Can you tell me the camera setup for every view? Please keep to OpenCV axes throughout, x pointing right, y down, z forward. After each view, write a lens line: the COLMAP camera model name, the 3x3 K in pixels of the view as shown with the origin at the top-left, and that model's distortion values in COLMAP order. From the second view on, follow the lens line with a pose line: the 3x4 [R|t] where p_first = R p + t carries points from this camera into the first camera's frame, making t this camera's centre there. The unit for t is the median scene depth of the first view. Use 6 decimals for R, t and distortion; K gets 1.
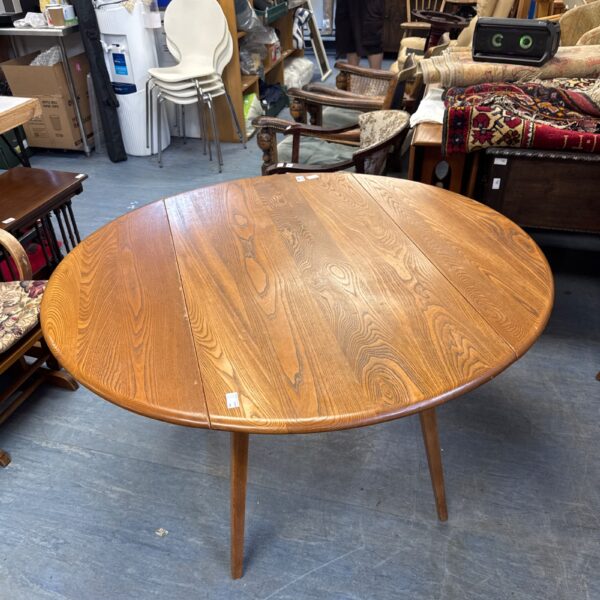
lens RADIAL K [[561.9, 0, 300.0], [0, 561.9, 300.0], [0, 0, 1]] dist [0.000653, -0.014340]
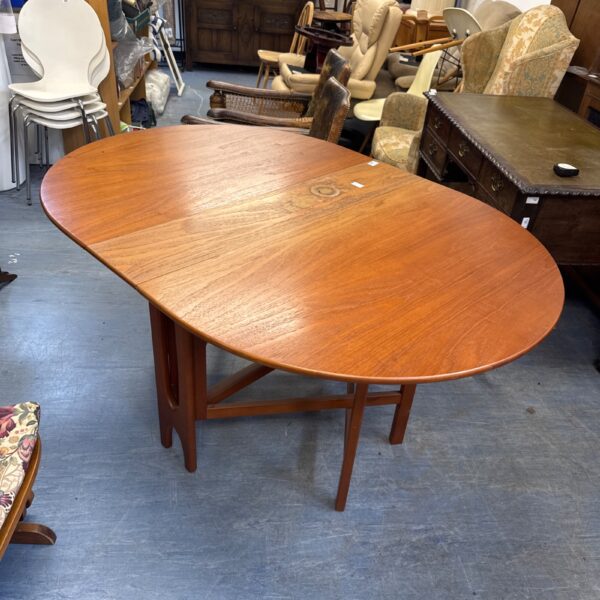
lens RADIAL K [[561.9, 0, 300.0], [0, 561.9, 300.0], [0, 0, 1]] dist [0.000653, -0.014340]
pose [[0.940009, -0.108470, 0.323447, -0.172411], [0.112092, 0.993670, 0.007470, -0.068145], [-0.322210, 0.029234, 0.946217, 0.123998]]
